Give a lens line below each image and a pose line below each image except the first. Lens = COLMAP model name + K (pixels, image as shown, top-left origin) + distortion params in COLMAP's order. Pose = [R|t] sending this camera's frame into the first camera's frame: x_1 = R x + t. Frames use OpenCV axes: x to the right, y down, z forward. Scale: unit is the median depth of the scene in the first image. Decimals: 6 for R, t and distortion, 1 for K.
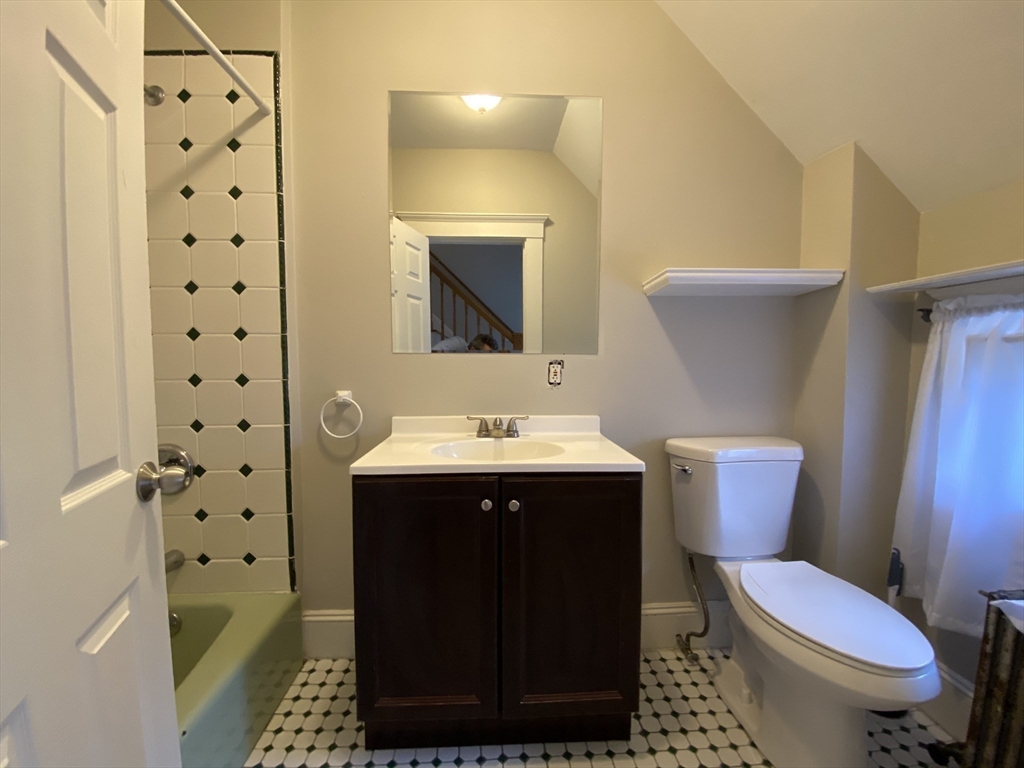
lens RADIAL K [[422.1, 0, 508.6], [0, 422.1, 382.9], [0, 0, 1]] dist [0.000552, -0.000166]
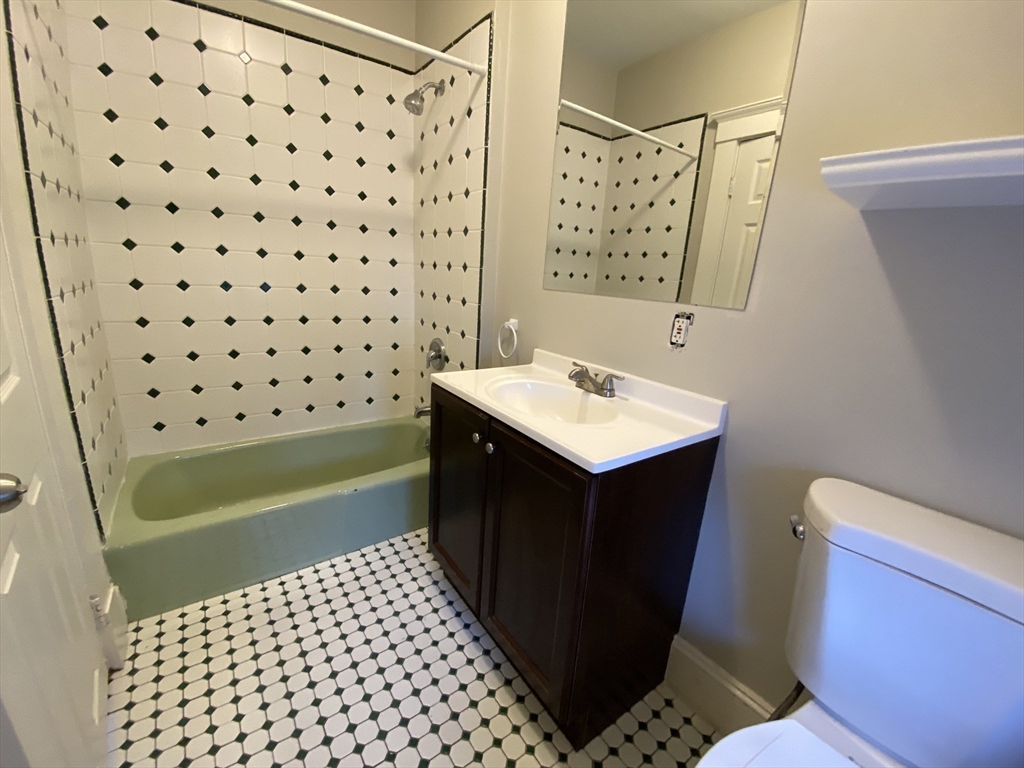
lens RADIAL K [[422.1, 0, 511.3], [0, 422.1, 384.7], [0, 0, 1]] dist [0.000552, -0.000166]
pose [[0.562186, 0.244629, -0.790003, 0.581184], [-0.109748, 0.968870, 0.221916, -0.064881], [0.819697, -0.038057, 0.571532, 0.330892]]
